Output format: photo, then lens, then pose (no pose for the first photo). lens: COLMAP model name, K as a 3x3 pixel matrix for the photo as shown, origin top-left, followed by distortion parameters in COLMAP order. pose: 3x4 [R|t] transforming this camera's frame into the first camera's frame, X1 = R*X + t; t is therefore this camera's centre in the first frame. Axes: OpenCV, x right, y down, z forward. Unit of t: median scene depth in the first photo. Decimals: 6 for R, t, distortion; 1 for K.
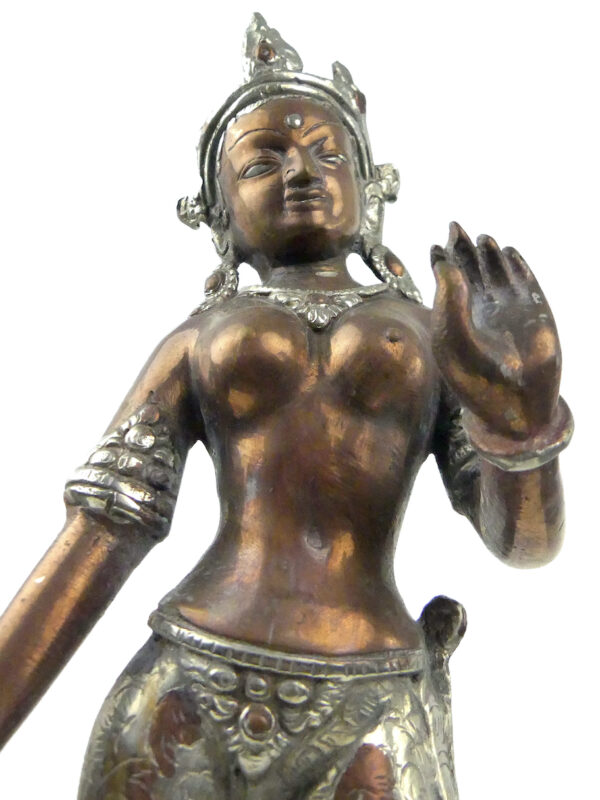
lens RADIAL K [[737.2, 0, 300.0], [0, 737.2, 400.0], [0, 0, 1]] dist [-0.000107, 0.002729]
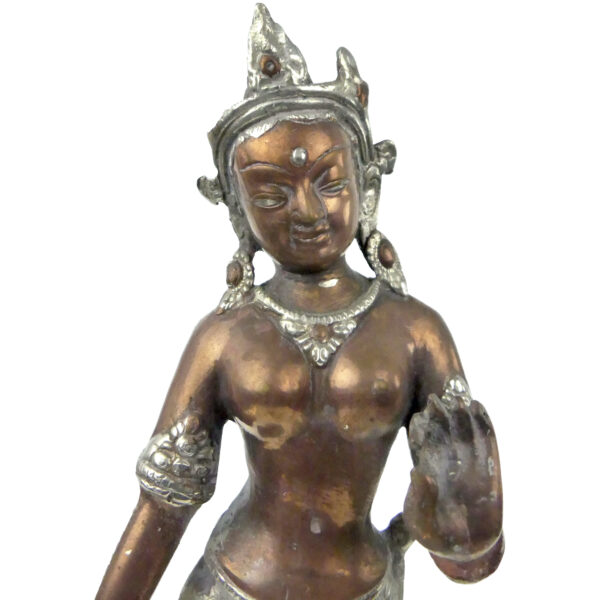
lens RADIAL K [[563.1, 0, 301.8], [0, 563.1, 274.2], [0, 0, 1]] dist [0.002230, -0.001931]
pose [[0.999814, -0.001281, -0.019233, 0.010761], [0.009720, 0.895129, 0.445702, -0.569285], [0.016645, -0.445806, 0.894975, 0.184409]]
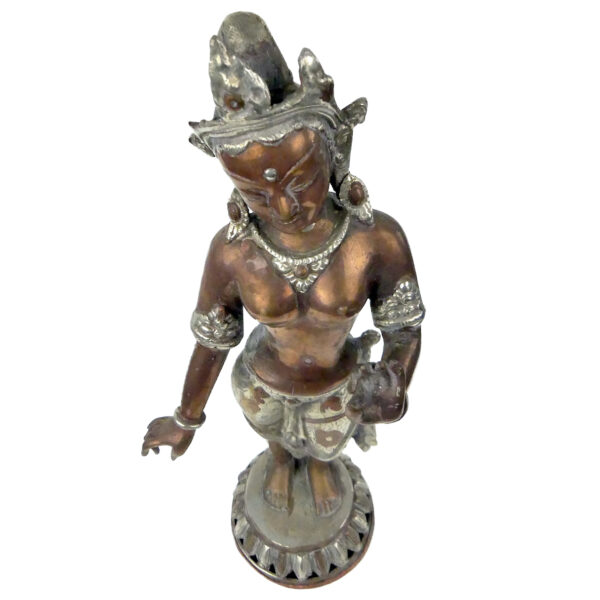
lens RADIAL K [[530.3, 0, 299.6], [0, 530.3, 312.8], [0, 0, 1]] dist [0.000382, -0.000472]
pose [[0.995044, -0.002603, -0.099400, 0.123566], [0.094987, 0.320494, 0.942476, -1.105554], [0.029404, -0.947247, 0.319152, 0.468320]]
